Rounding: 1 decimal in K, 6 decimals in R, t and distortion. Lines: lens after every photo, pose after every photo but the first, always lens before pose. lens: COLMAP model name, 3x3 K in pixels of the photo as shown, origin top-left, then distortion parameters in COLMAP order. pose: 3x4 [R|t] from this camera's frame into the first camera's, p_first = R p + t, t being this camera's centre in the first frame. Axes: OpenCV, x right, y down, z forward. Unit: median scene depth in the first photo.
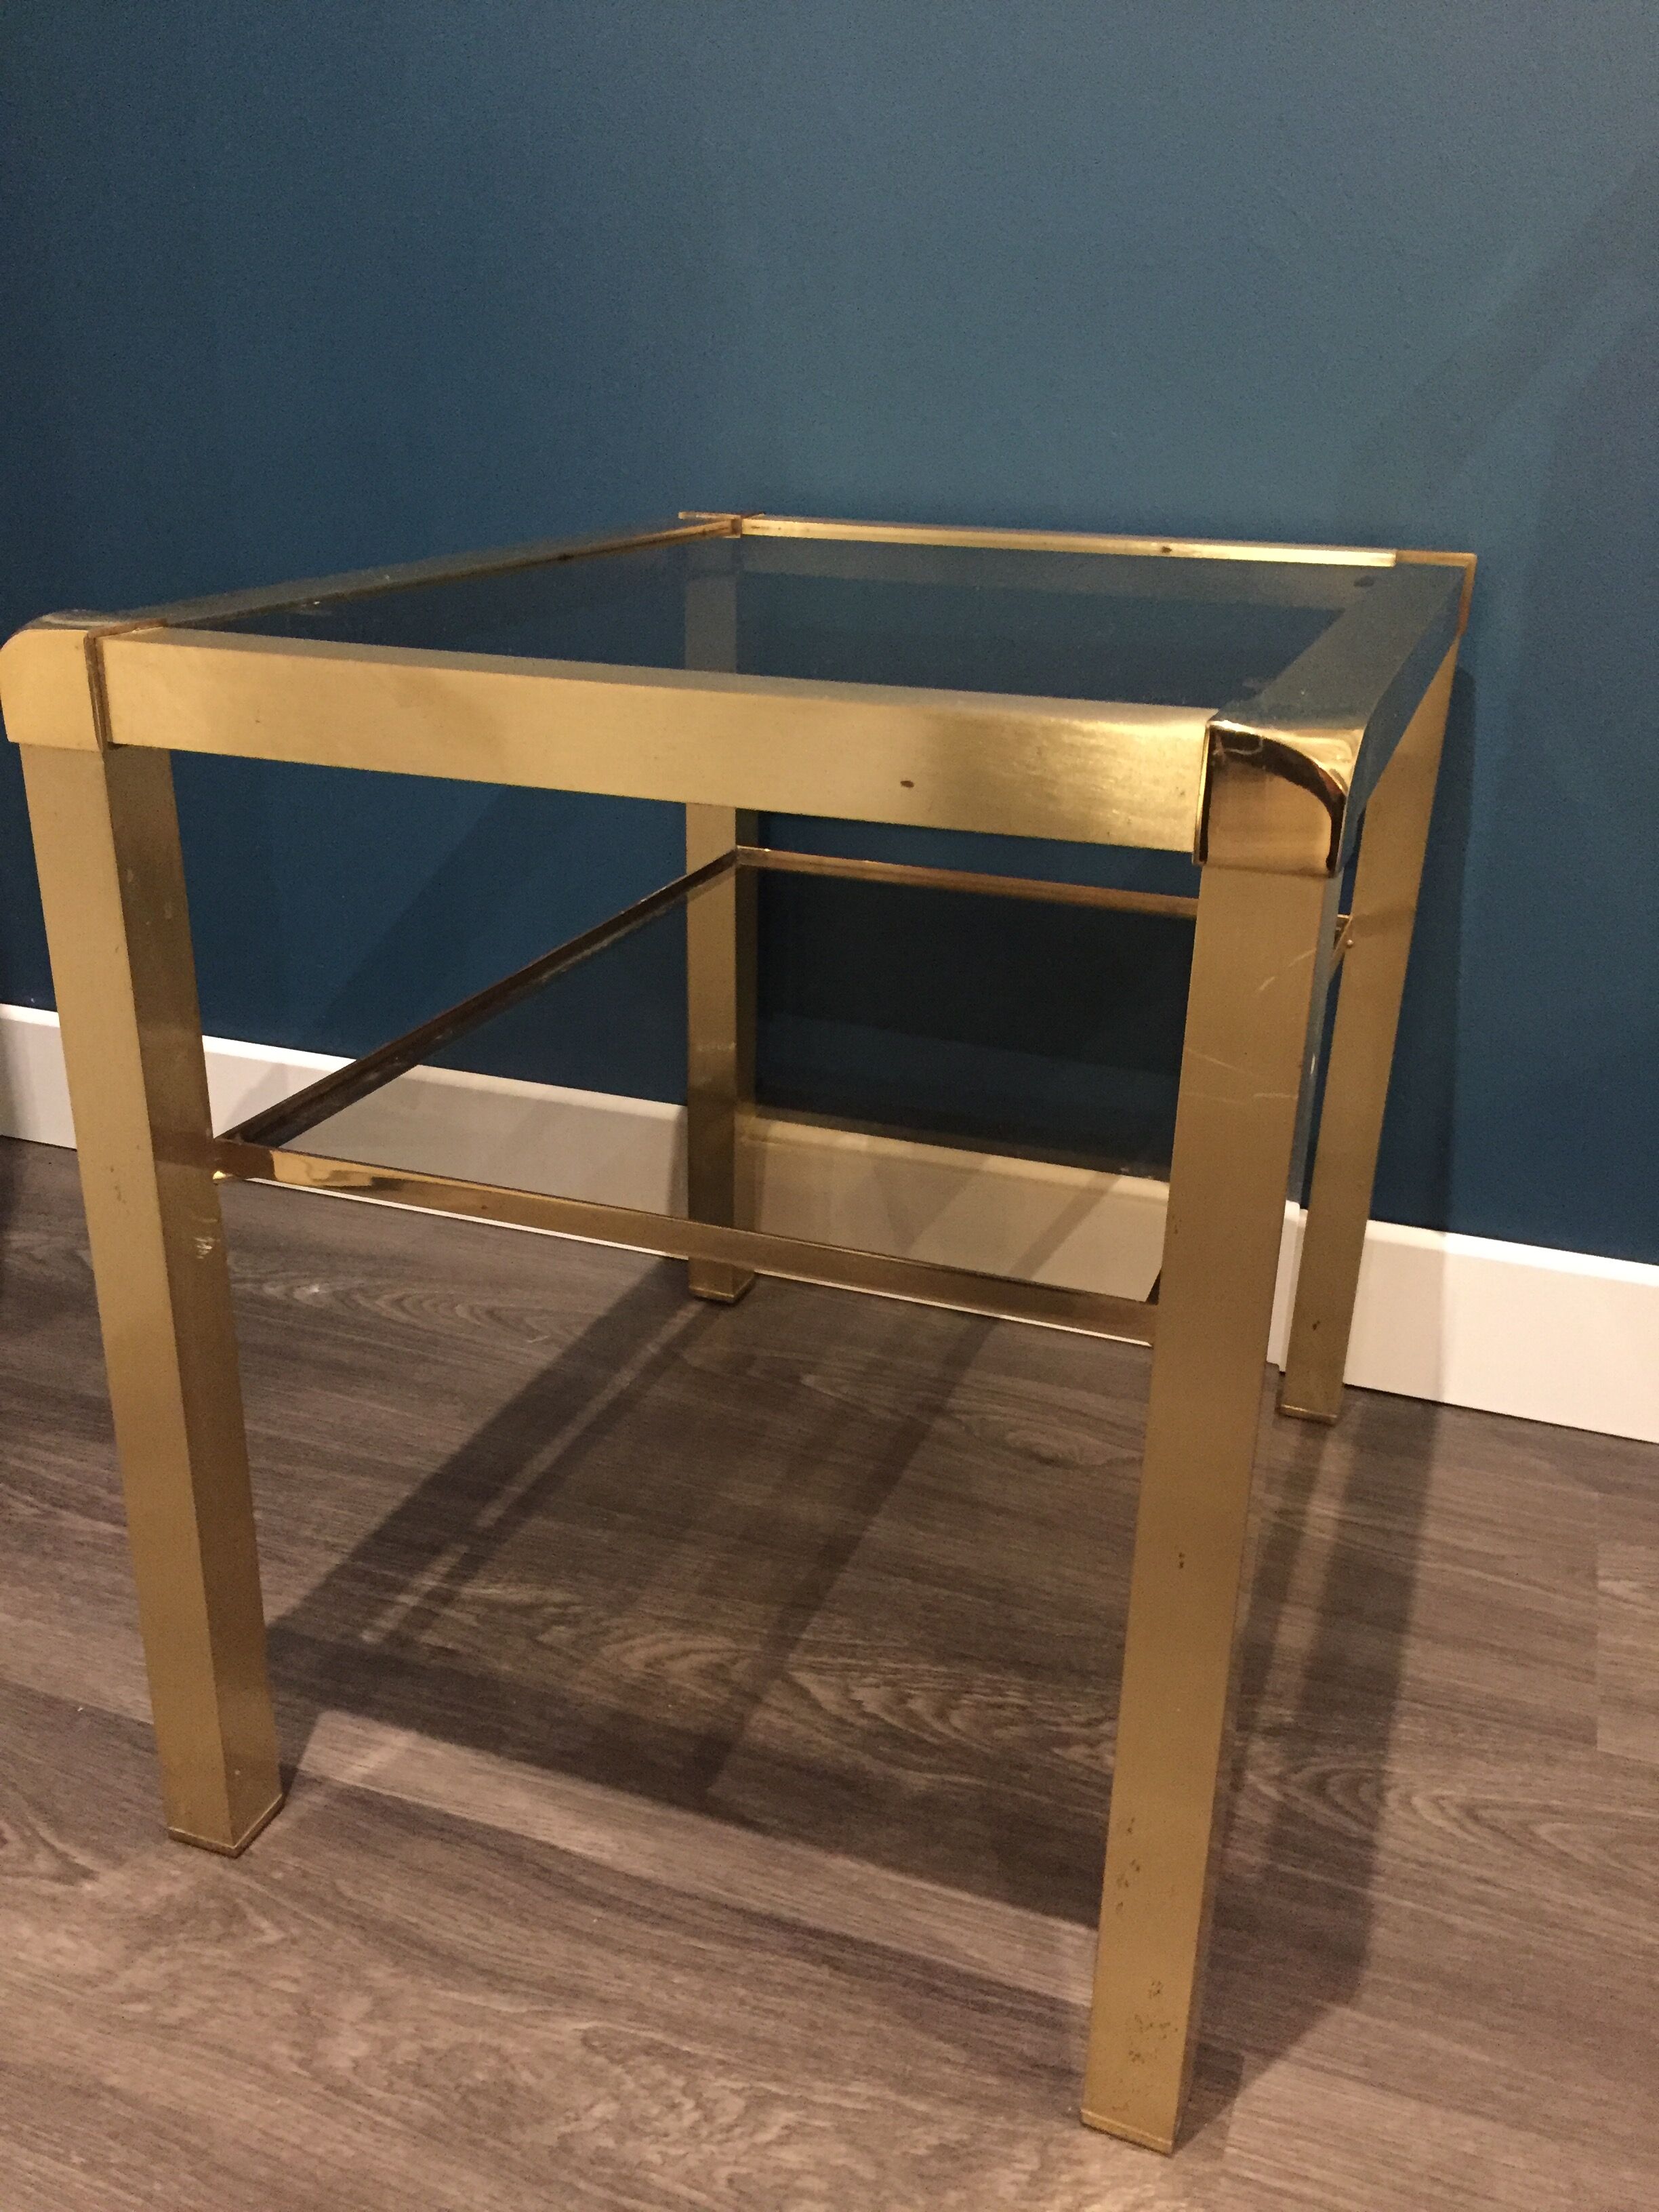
lens RADIAL K [[1913.1, 0, 835.8], [0, 1913.1, 1112.1], [0, 0, 1]] dist [0.081974, -0.117145]
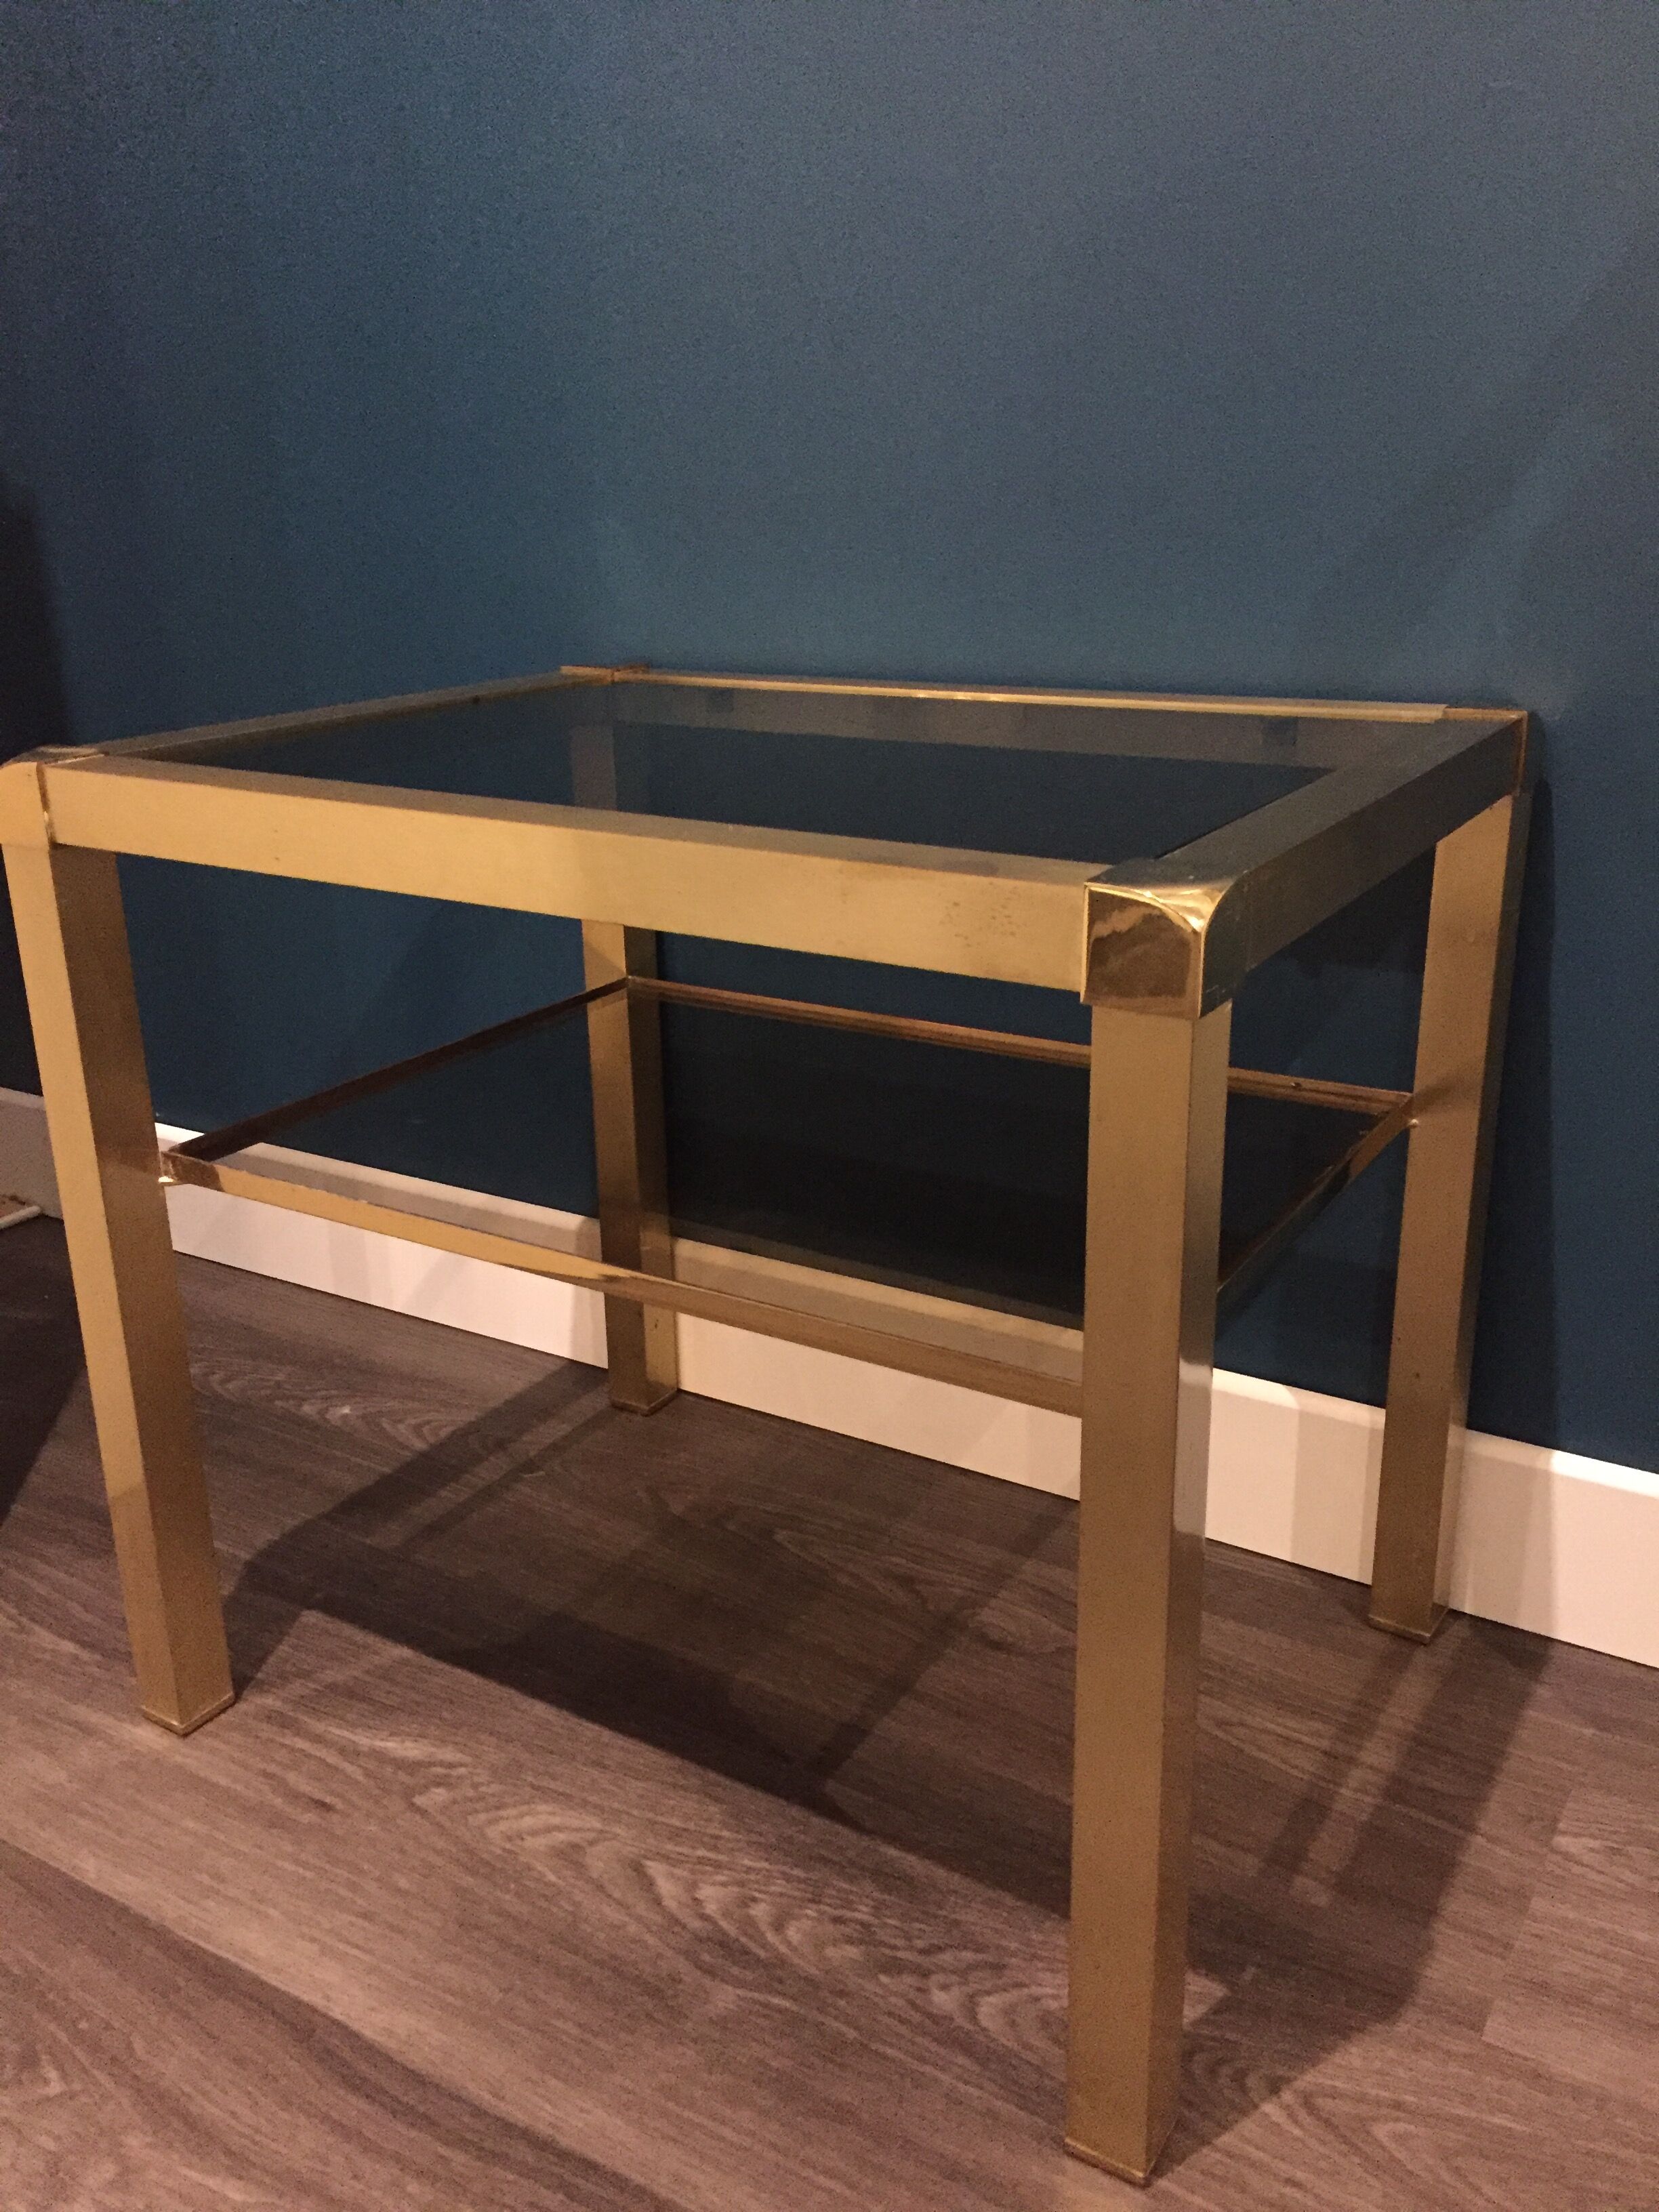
lens RADIAL K [[1913.1, 0, 836.8], [0, 1913.1, 1091.7], [0, 0, 1]] dist [0.081974, -0.117145]
pose [[0.981453, 0.022832, -0.190338, 0.270596], [-0.031402, 0.998618, -0.042131, -0.065291], [0.189113, 0.047327, 0.980814, 0.041376]]
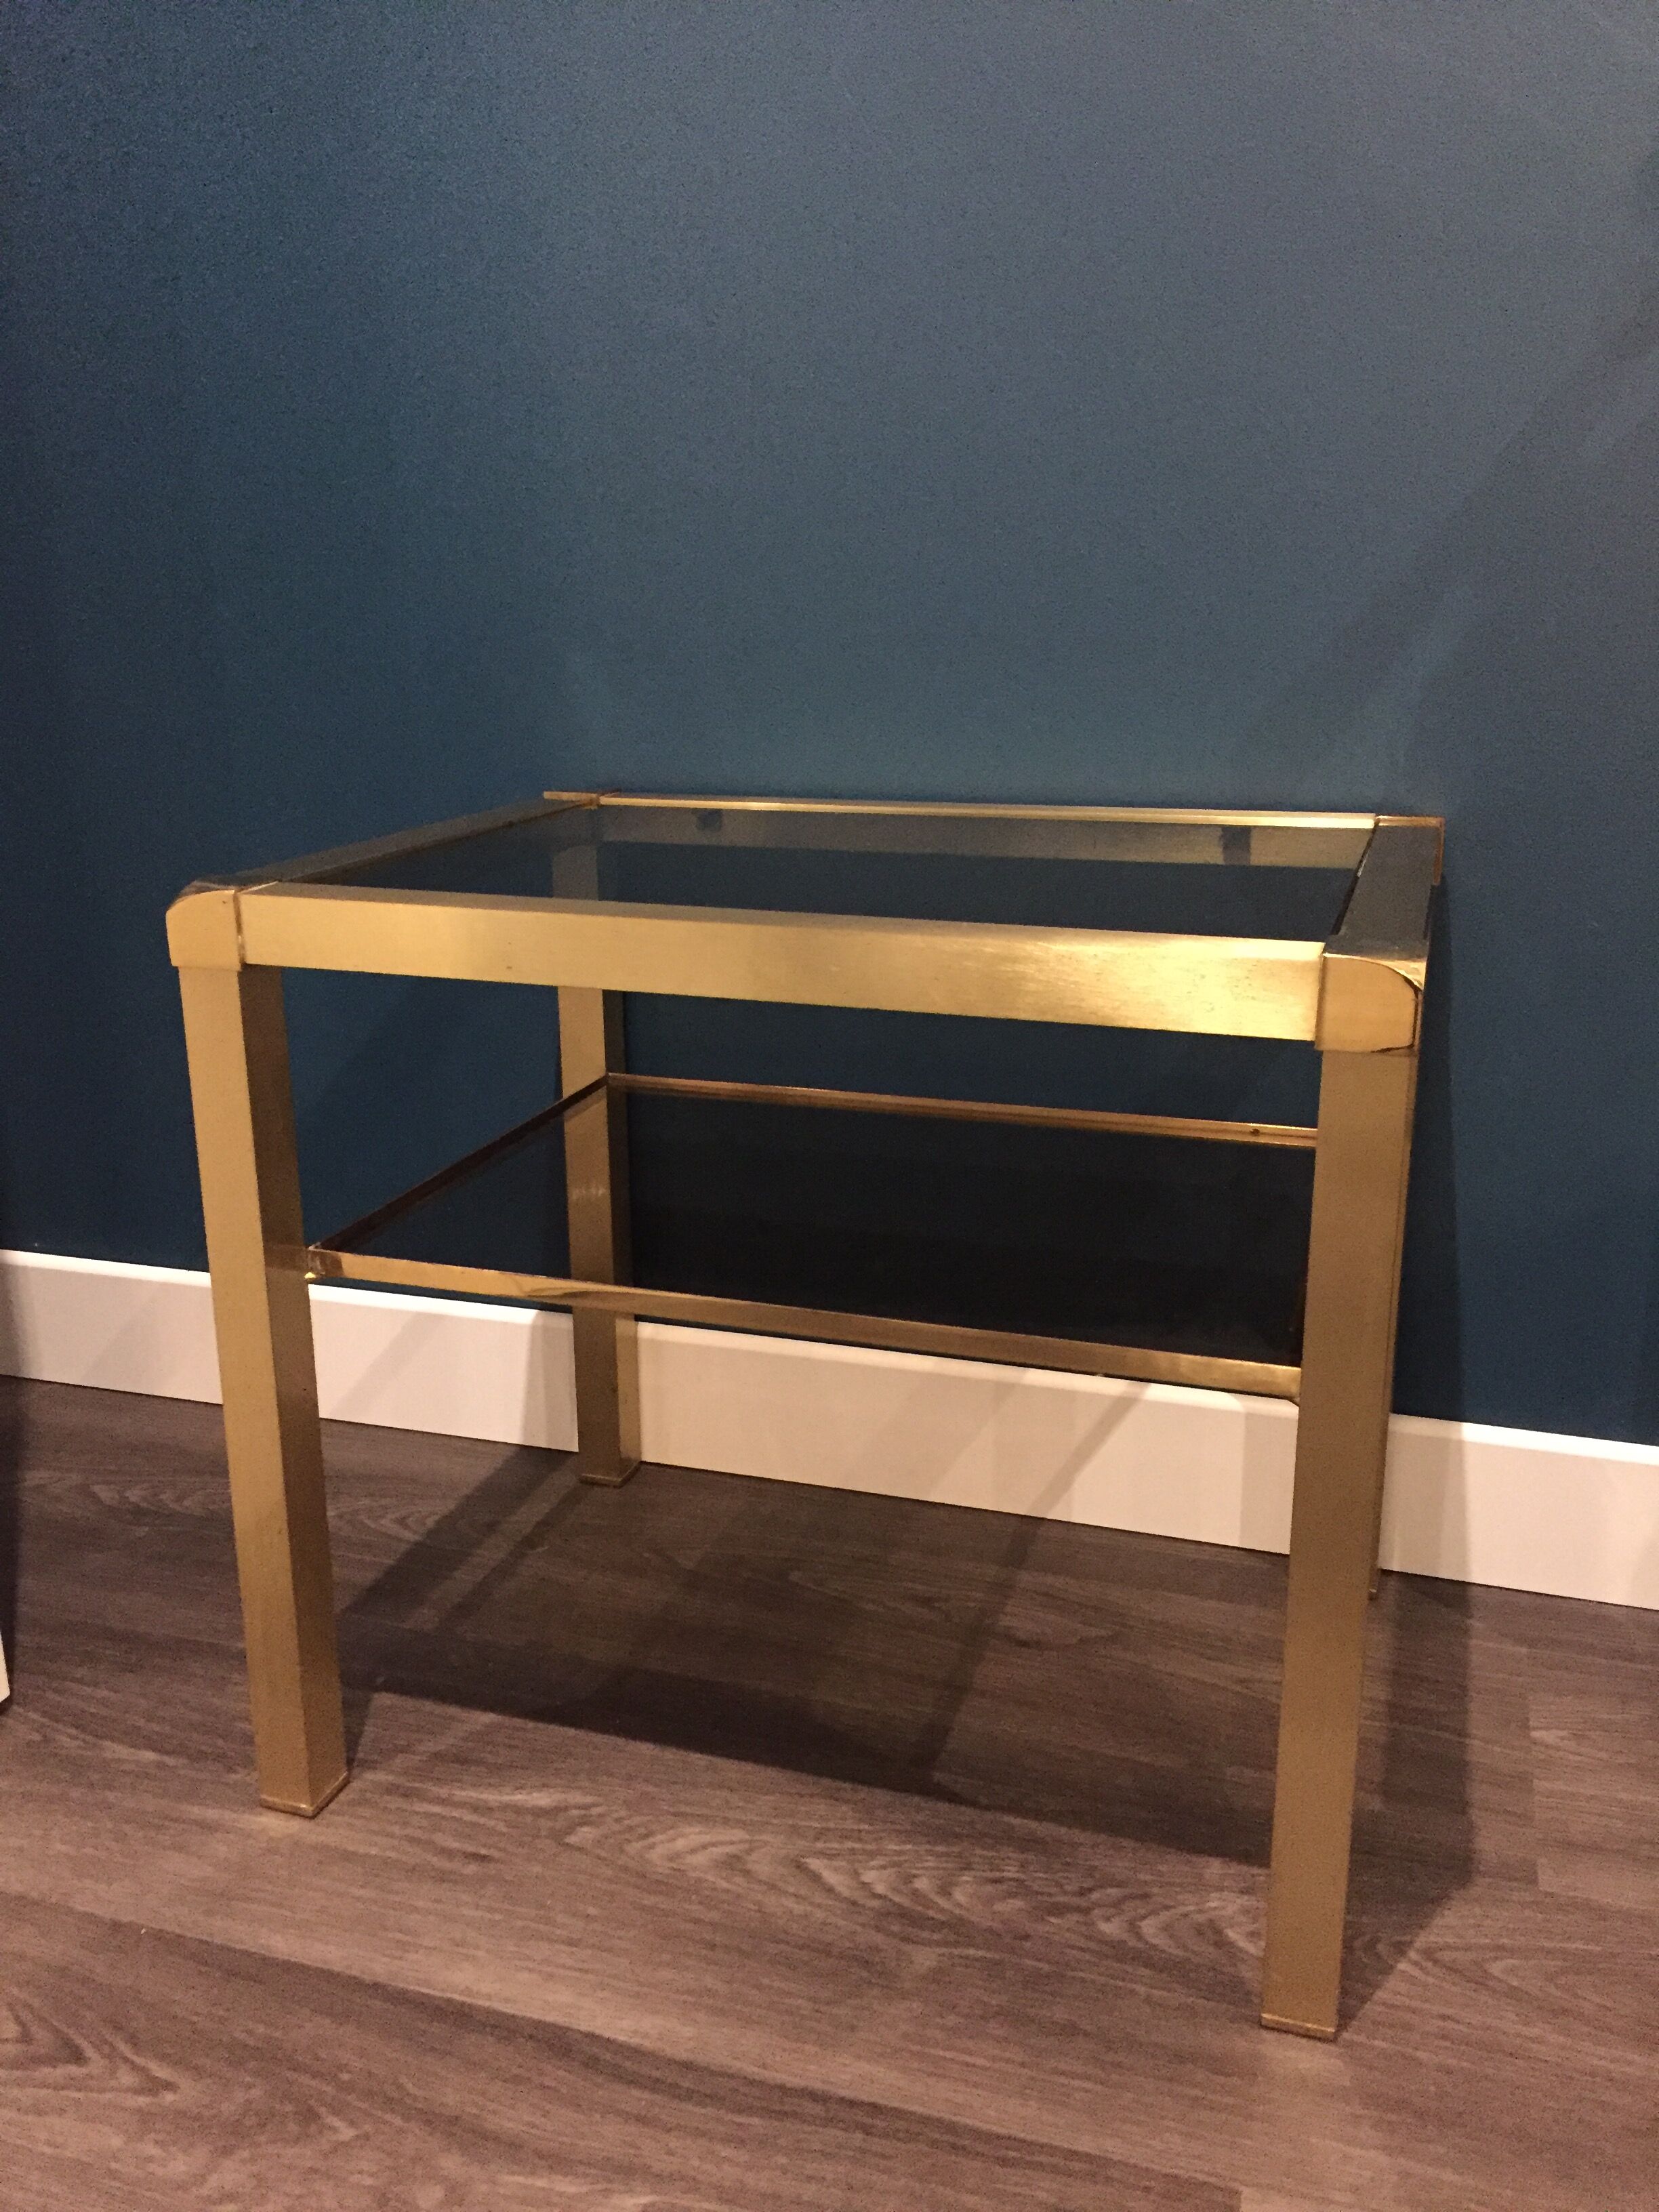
lens RADIAL K [[1913.1, 0, 833.9], [0, 1913.1, 1096.9], [0, 0, 1]] dist [0.081974, -0.117145]
pose [[0.998365, -0.039483, 0.041326, -0.036688], [0.043263, 0.994540, -0.094966, -0.033299], [-0.037351, 0.096598, 0.994622, -0.130466]]
